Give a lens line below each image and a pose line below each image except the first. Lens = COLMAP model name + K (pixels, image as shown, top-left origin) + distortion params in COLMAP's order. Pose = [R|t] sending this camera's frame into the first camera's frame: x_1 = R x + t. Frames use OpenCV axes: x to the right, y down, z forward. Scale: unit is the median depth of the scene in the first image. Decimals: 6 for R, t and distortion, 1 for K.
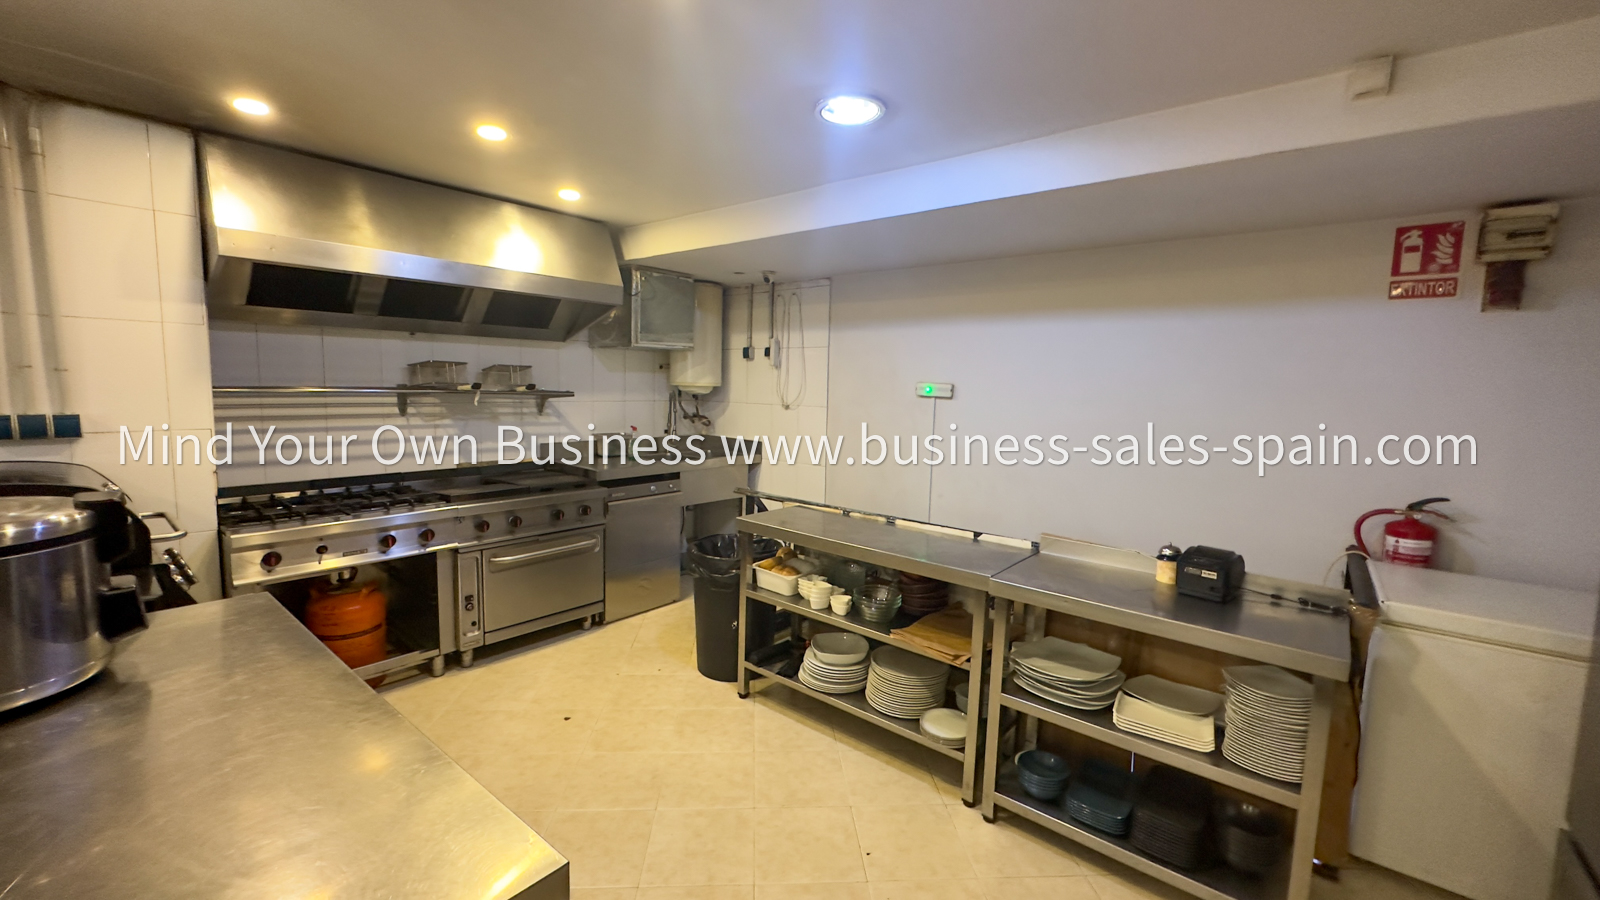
lens RADIAL K [[634.5, 0, 789.2], [0, 634.5, 443.7], [0, 0, 1]] dist [0.001235, 0.000586]
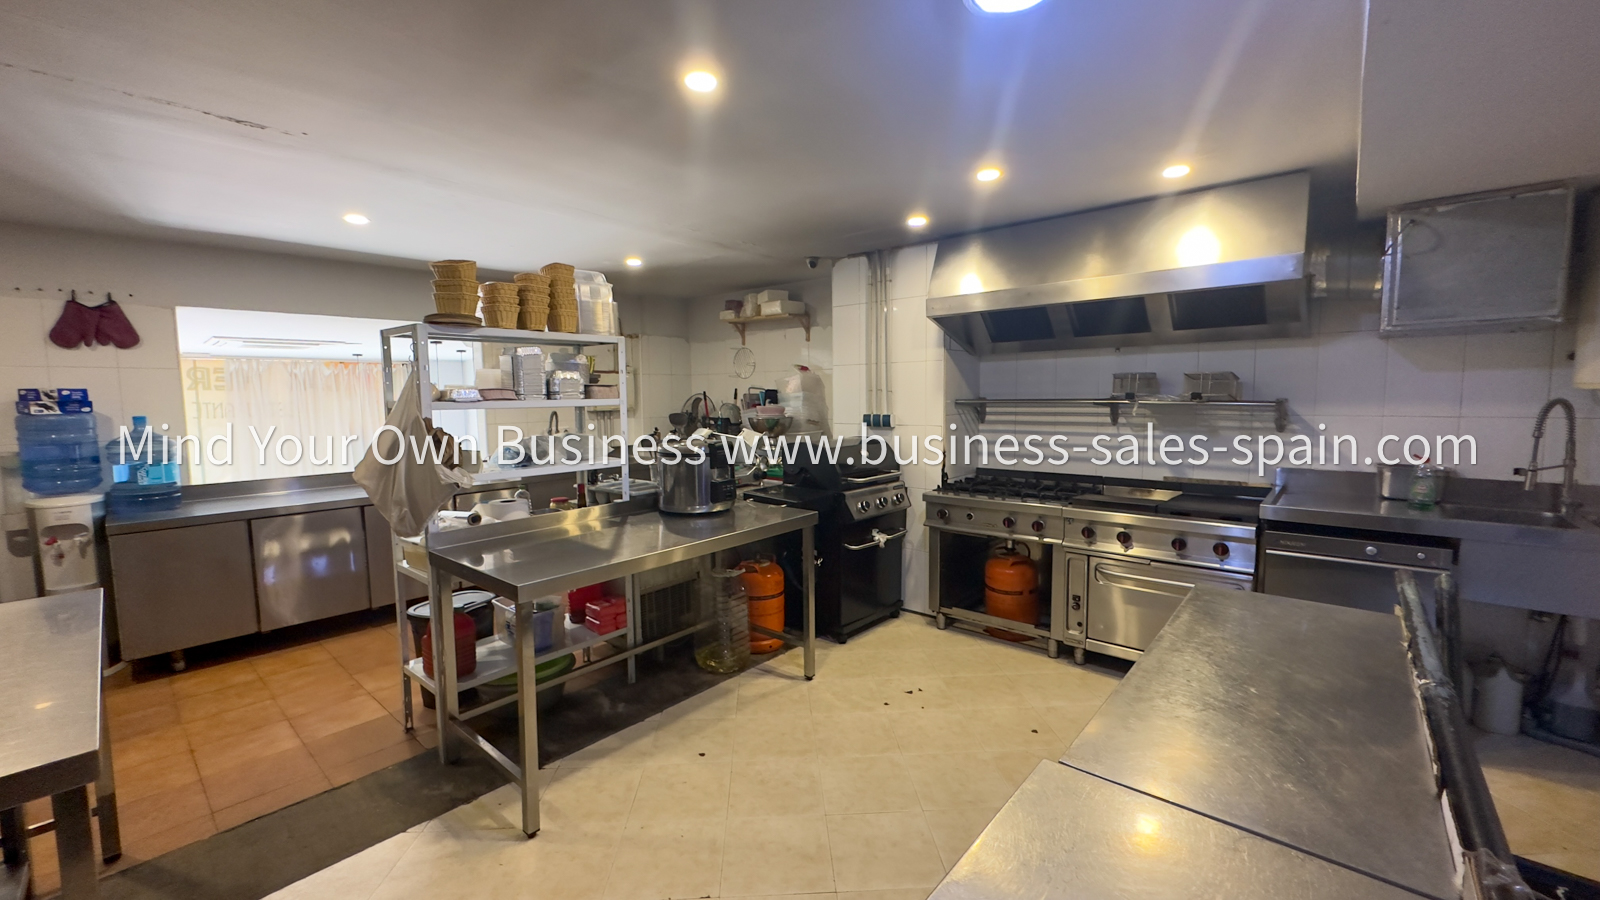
lens RADIAL K [[634.5, 0, 798.3], [0, 634.5, 446.1], [0, 0, 1]] dist [0.001235, 0.000586]
pose [[-0.009552, 0.057891, -0.998277, 0.730622], [-0.088543, 0.994352, 0.058511, -0.037208], [0.996027, 0.088949, -0.004372, 0.721218]]
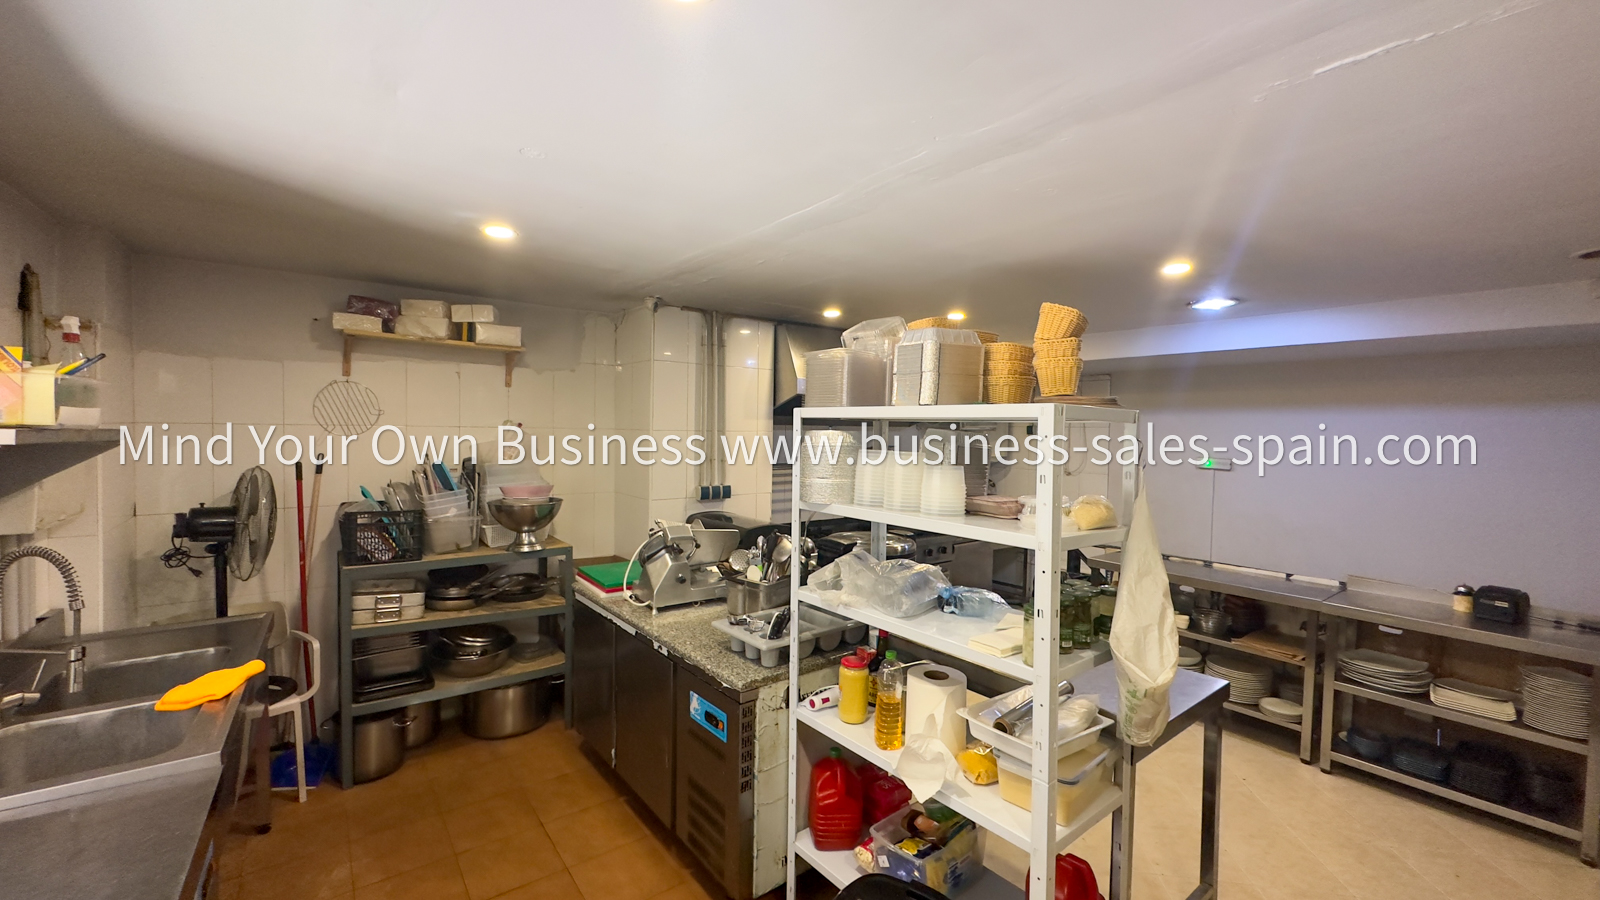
lens RADIAL K [[634.5, 0, 798.4], [0, 634.5, 445.7], [0, 0, 1]] dist [0.001235, 0.000586]
pose [[0.979366, -0.002506, -0.202078, -0.551353], [-0.012597, 0.997222, -0.073418, -0.027418], [0.201700, 0.074448, 0.976614, -0.690512]]
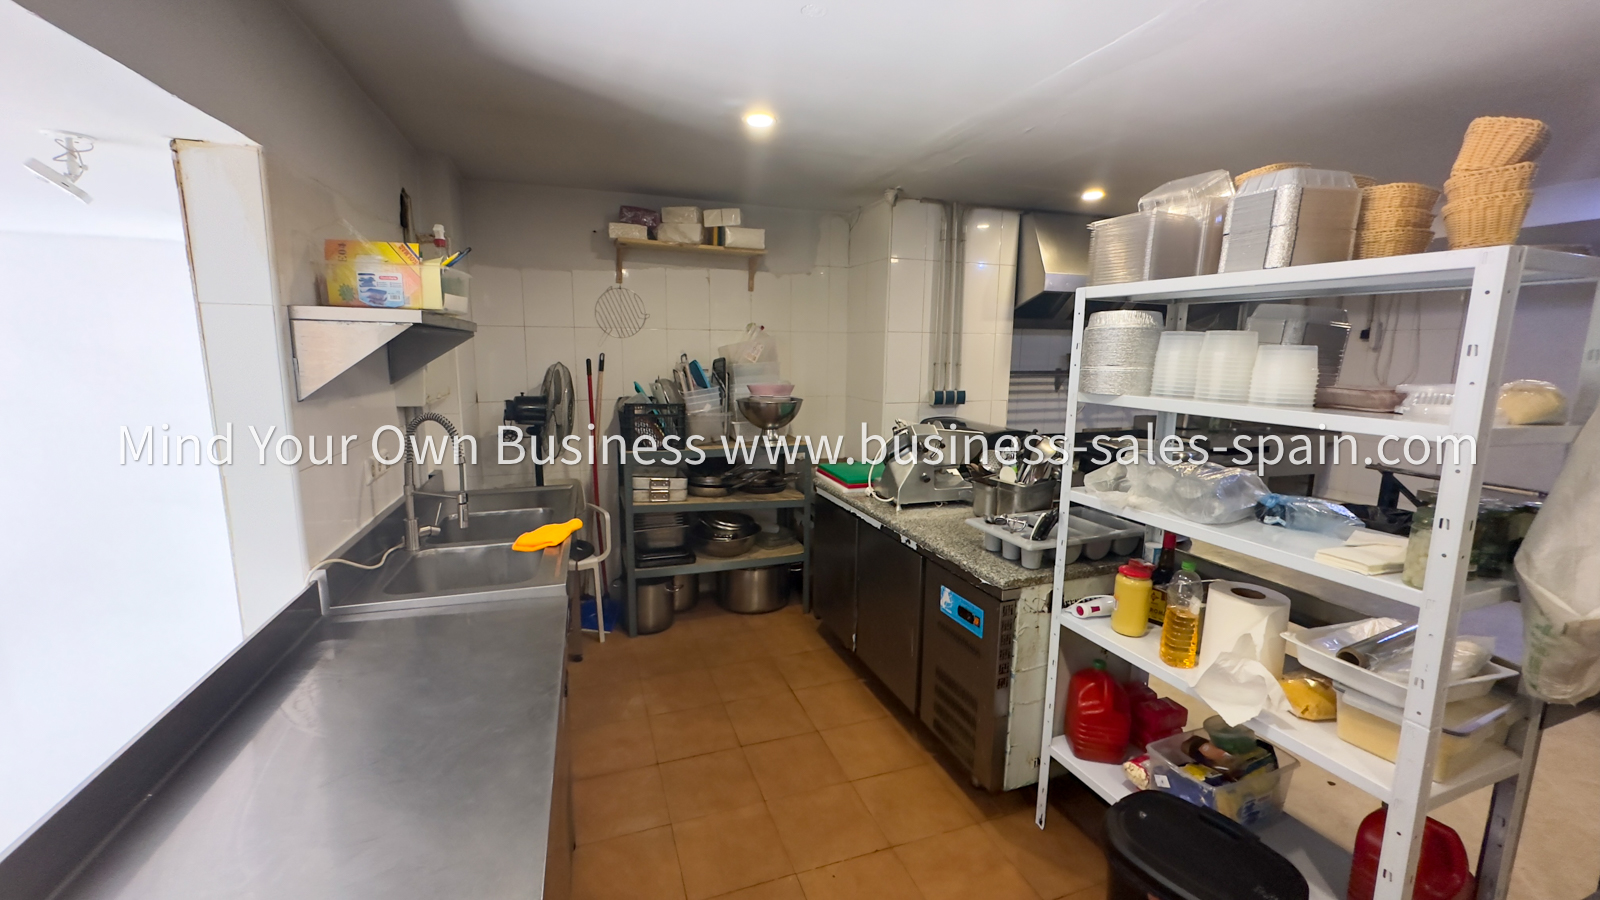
lens RADIAL K [[634.5, 0, 801.4], [0, 634.5, 444.6], [0, 0, 1]] dist [0.001235, 0.000586]
pose [[0.873366, 0.061510, -0.483164, -0.646619], [-0.039195, 0.997652, 0.056160, 0.019772], [0.485484, -0.030110, 0.873727, -0.688170]]
